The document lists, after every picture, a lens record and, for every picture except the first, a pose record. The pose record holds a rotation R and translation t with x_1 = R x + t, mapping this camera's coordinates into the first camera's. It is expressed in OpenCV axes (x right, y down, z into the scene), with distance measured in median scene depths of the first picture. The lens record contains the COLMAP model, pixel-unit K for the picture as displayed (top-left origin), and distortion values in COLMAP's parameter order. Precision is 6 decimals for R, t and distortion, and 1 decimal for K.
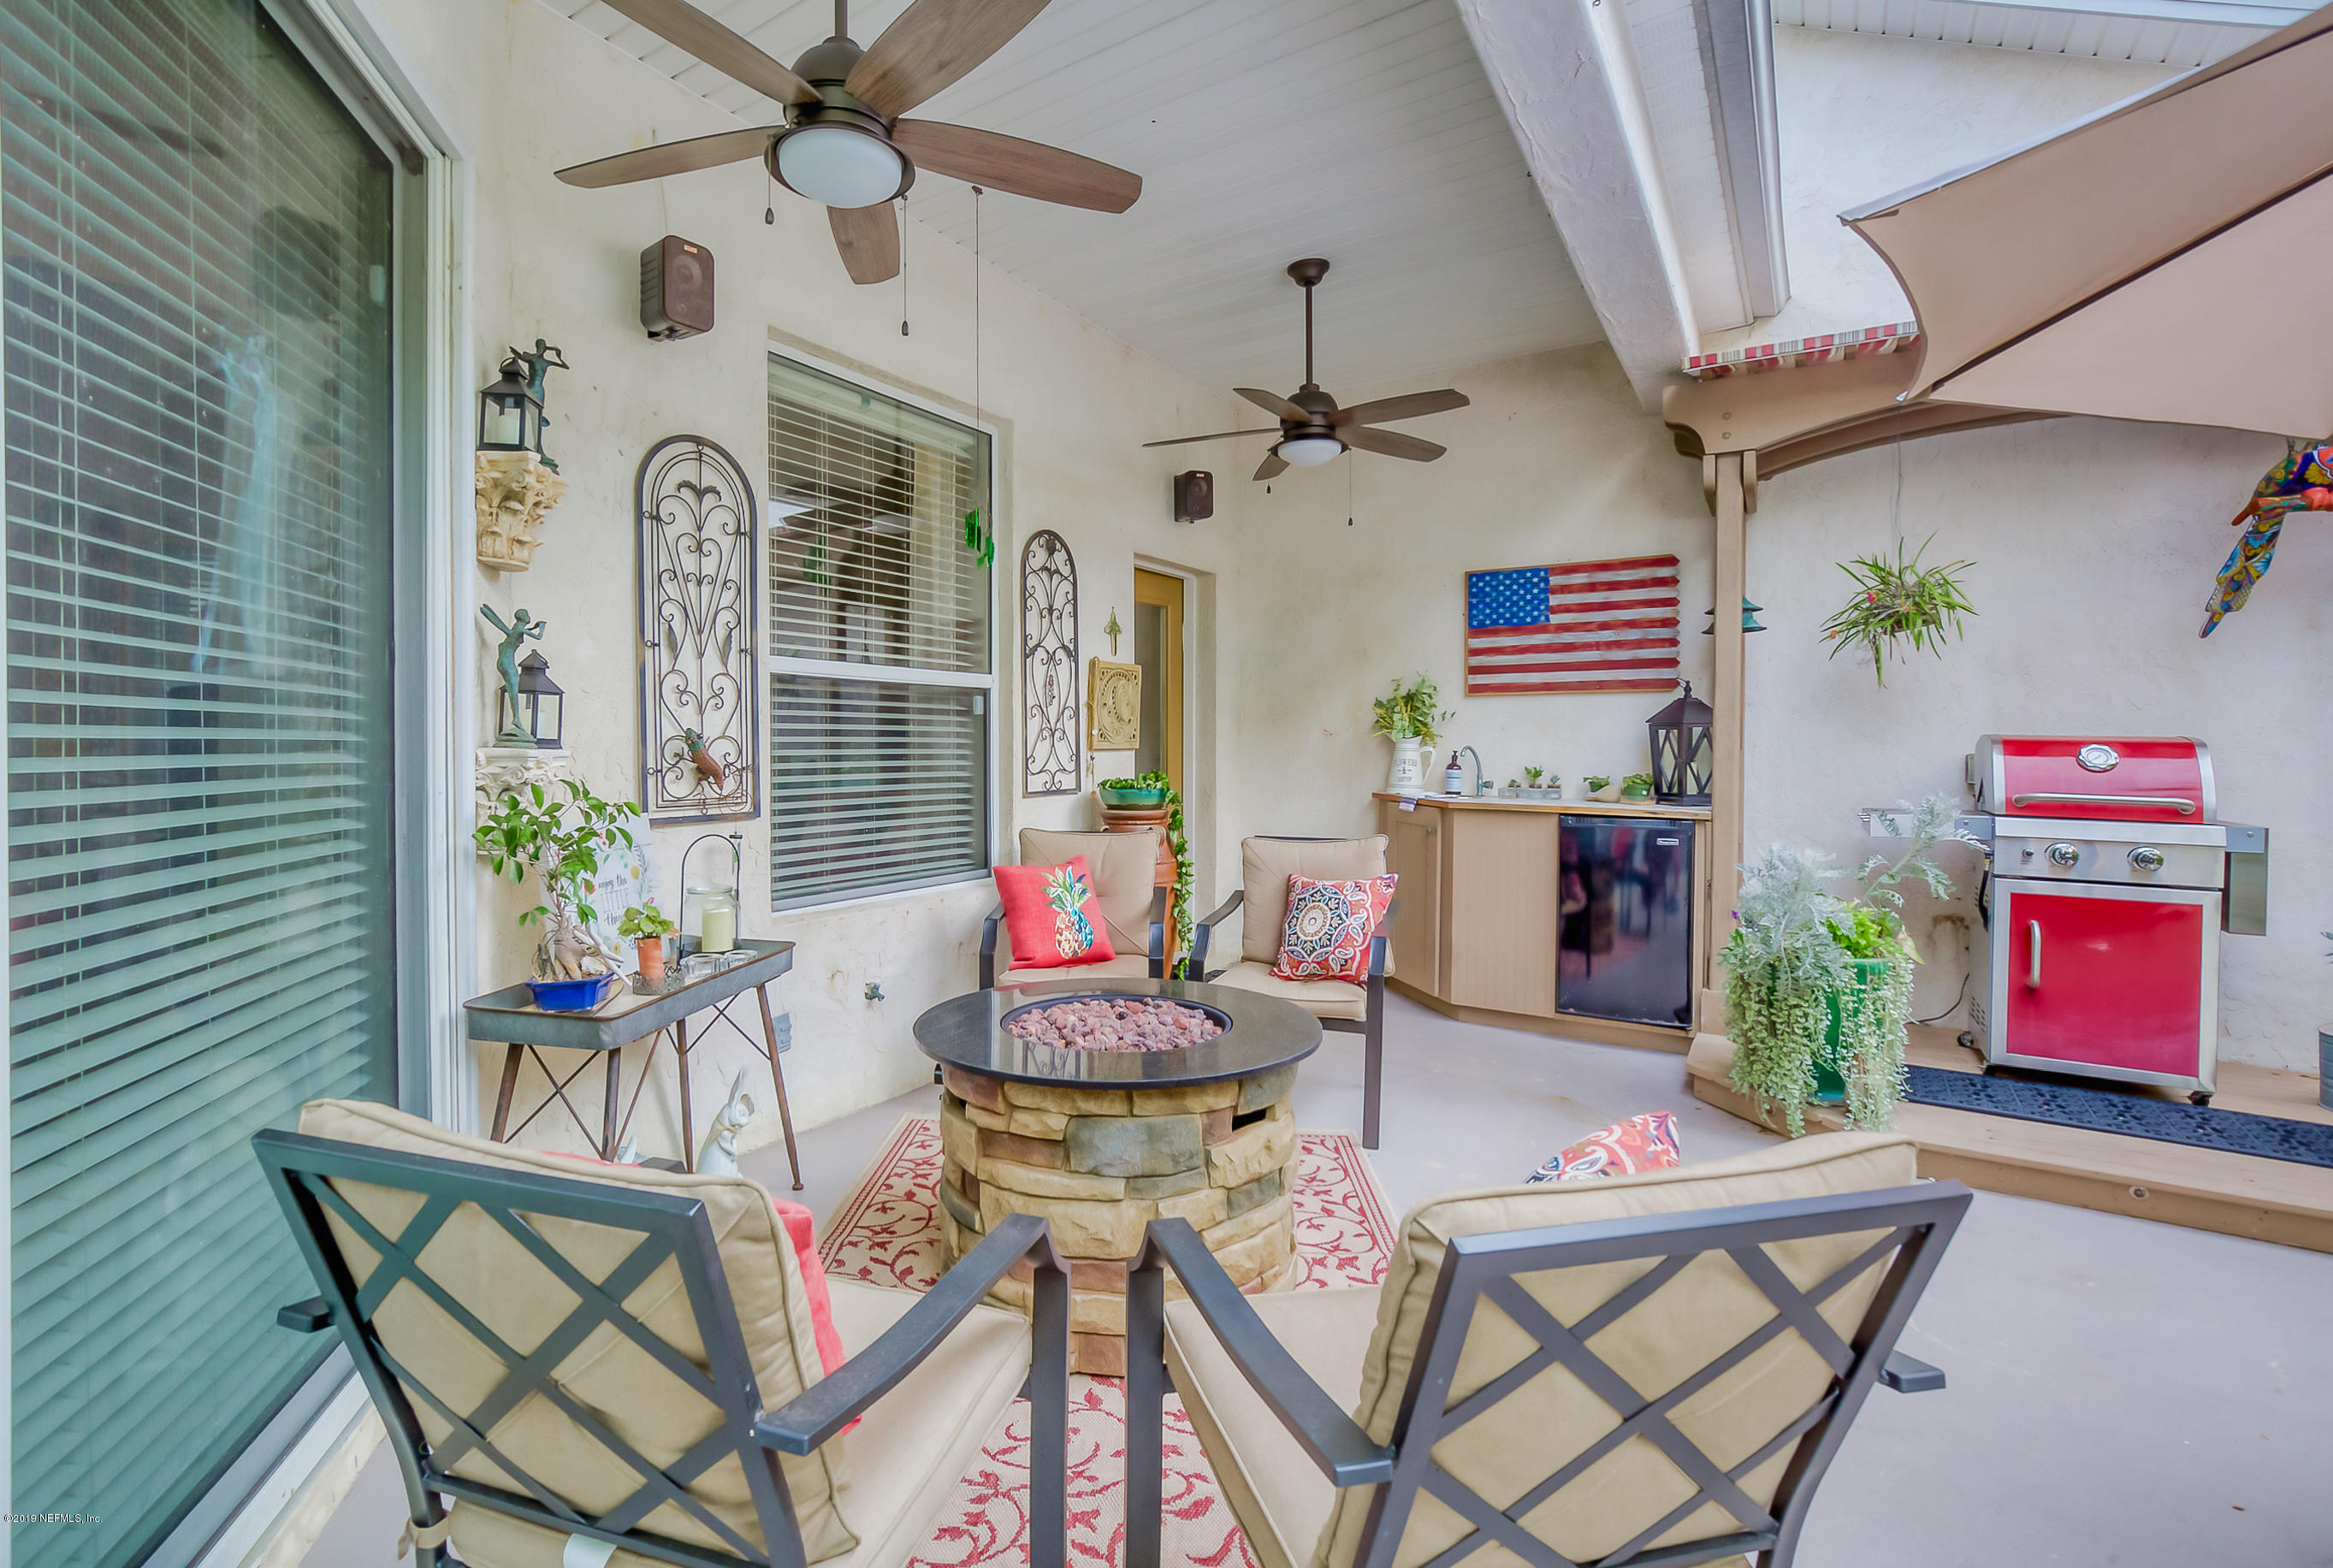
lens RADIAL K [[1063.9, 0, 1086.7], [0, 1063.9, 754.7], [0, 0, 1]] dist [0.005101, 0.000355]
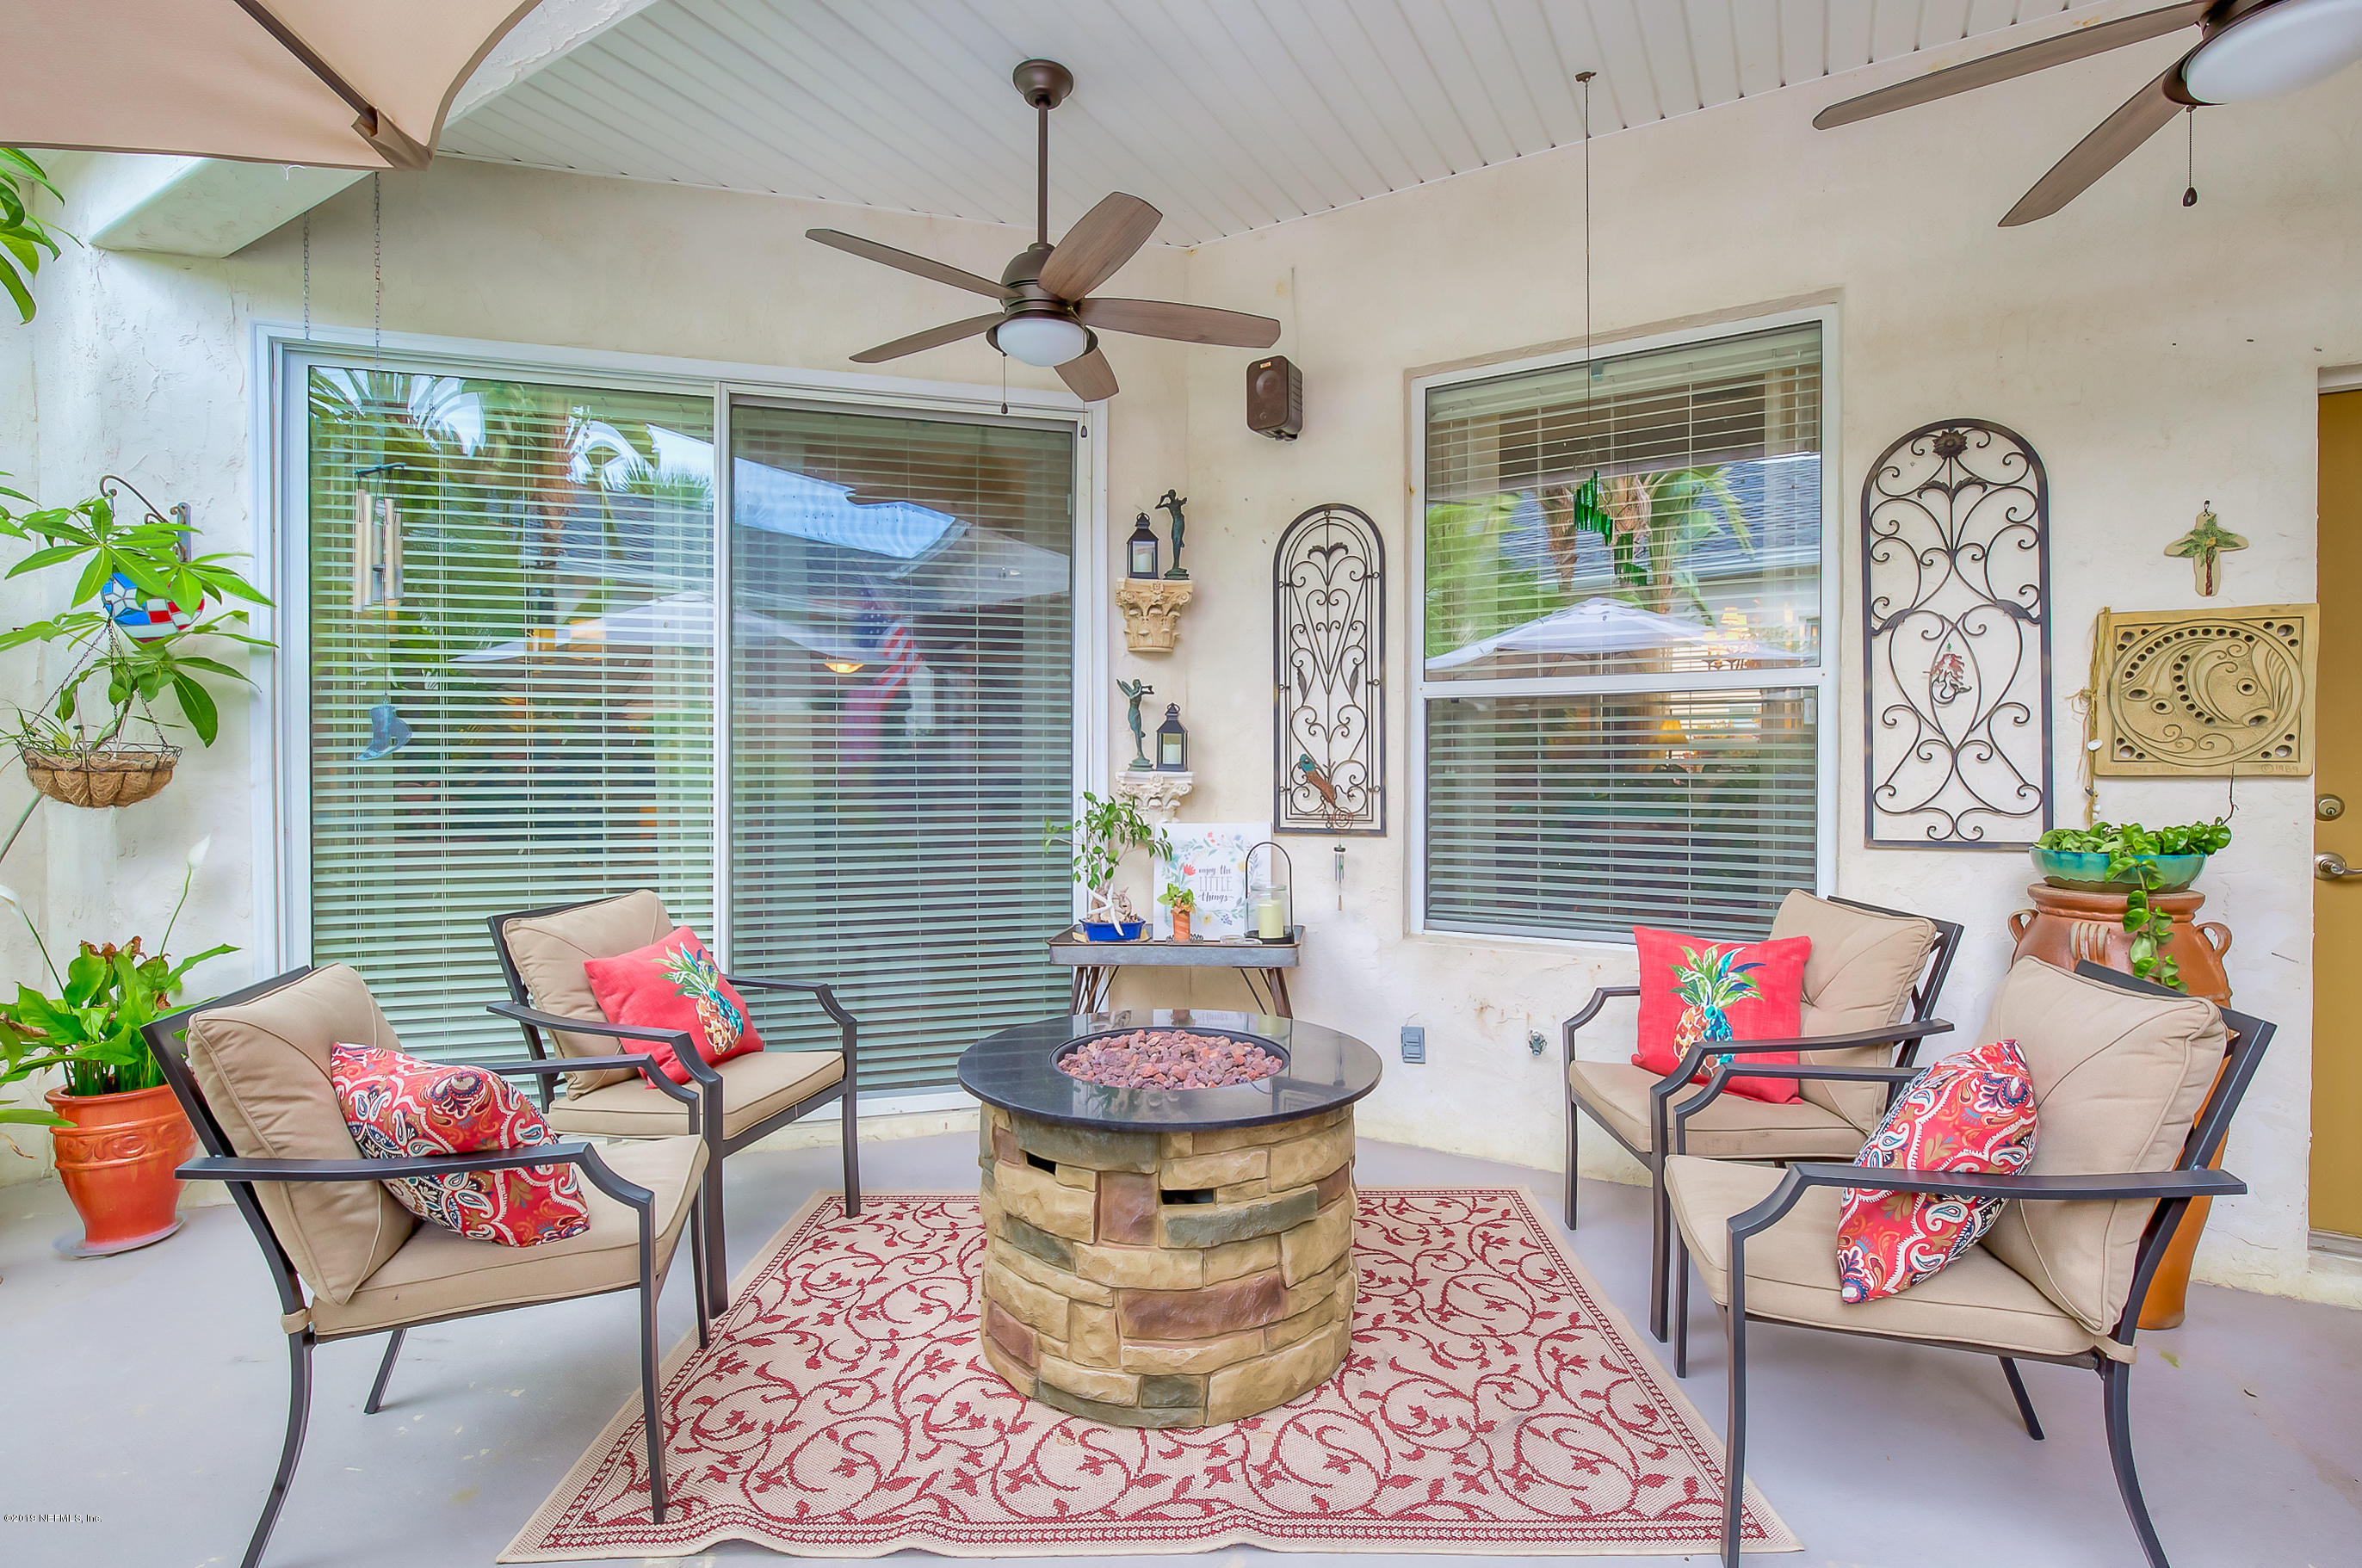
lens RADIAL K [[1077.1, 0, 1189.5], [0, 1077.1, 788.5], [0, 0, 1]] dist [0.005101, 0.000355]
pose [[0.082117, 0.015263, -0.996506, 0.771930], [-0.014090, 0.999801, 0.014152, -0.001361], [0.996523, 0.012879, 0.082316, 0.721581]]
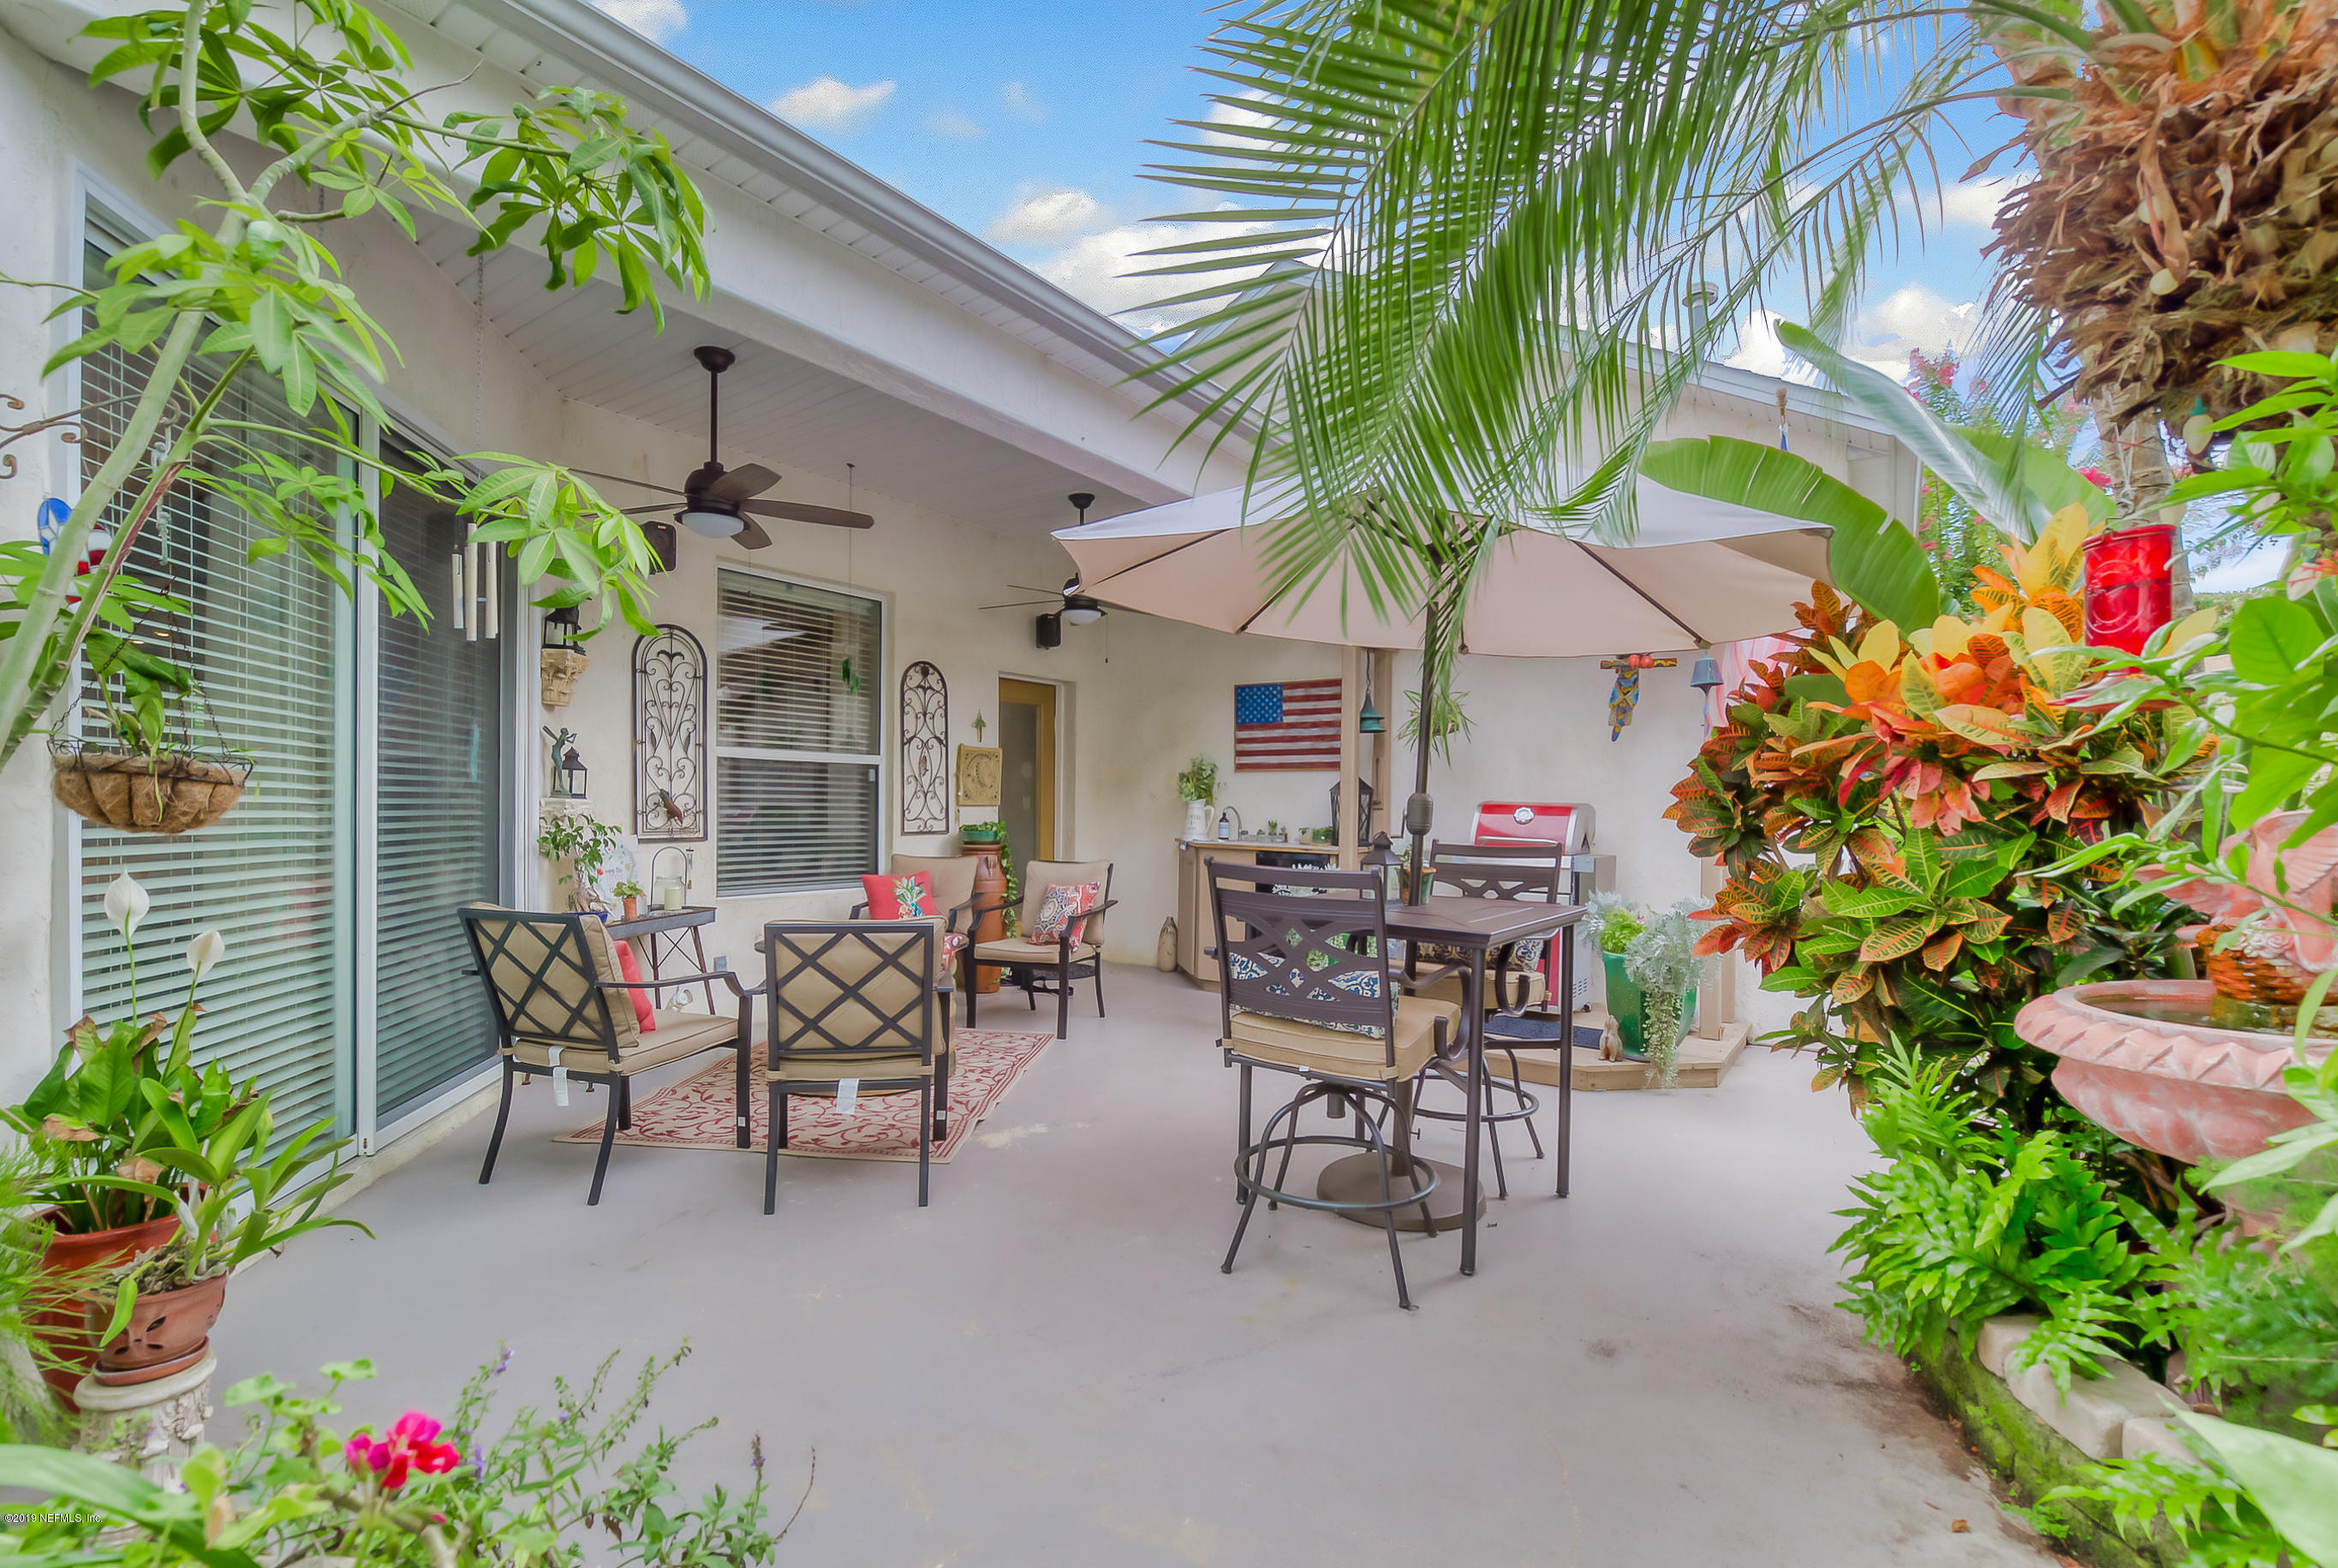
lens RADIAL K [[1066.2, 0, 1154.5], [0, 1066.2, 811.7], [0, 0, 1]] dist [0.005101, 0.000355]
pose [[0.999585, 0.010758, -0.026737, 0.472703], [-0.010898, 0.999928, -0.005080, 0.013029], [0.026681, 0.005369, 0.999630, -0.725745]]
